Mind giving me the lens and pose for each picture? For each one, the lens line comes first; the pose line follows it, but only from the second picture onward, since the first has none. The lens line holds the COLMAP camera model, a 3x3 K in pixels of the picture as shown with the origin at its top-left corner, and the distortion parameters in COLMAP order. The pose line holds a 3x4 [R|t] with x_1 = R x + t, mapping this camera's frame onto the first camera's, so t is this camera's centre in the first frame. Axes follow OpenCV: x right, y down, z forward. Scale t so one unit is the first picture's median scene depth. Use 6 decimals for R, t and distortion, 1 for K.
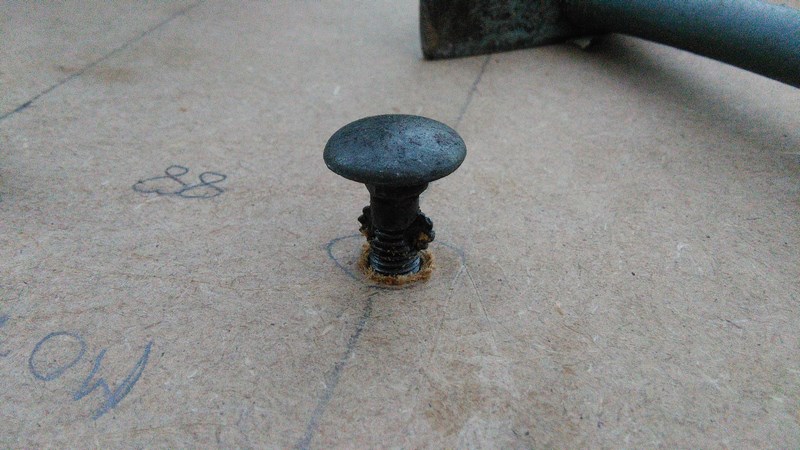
lens RADIAL K [[642.8, 0, 404.2], [0, 642.8, 229.5], [0, 0, 1]] dist [0.073622, -0.106964]
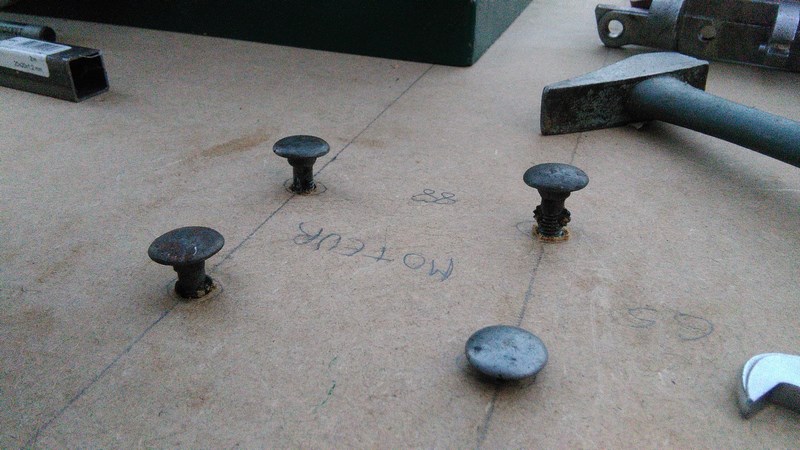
lens RADIAL K [[642.8, 0, 404.2], [0, 642.8, 229.5], [0, 0, 1]] dist [0.073622, -0.106964]
pose [[0.997796, 0.019473, -0.063434, -0.328777], [-0.025473, 0.995133, -0.095193, 0.233487], [0.061272, 0.096599, 0.993436, -1.031975]]
